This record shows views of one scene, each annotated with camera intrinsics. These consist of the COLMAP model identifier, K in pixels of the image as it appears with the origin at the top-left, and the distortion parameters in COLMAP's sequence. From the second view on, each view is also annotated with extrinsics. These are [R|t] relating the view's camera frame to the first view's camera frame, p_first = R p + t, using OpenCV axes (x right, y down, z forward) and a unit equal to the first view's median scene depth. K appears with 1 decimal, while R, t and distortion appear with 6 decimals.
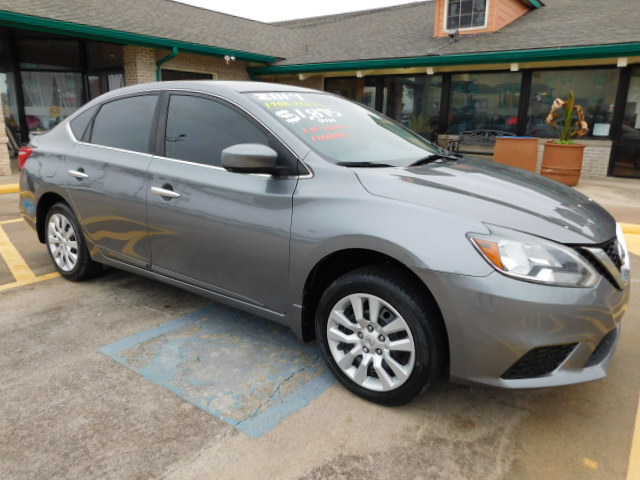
lens RADIAL K [[471.5, 0, 322.4], [0, 471.5, 239.2], [0, 0, 1]] dist [-0.017212, 0.019068]
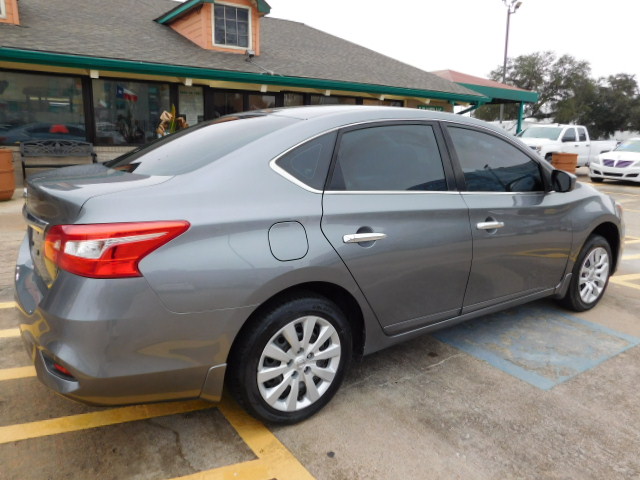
lens RADIAL K [[471.5, 0, 319.8], [0, 471.5, 244.8], [0, 0, 1]] dist [-0.017212, 0.019068]
pose [[0.329093, -0.224730, 0.917167, -1.437774], [0.214513, 0.963667, 0.159153, -0.308217], [-0.919610, 0.144368, 0.365343, 1.009944]]
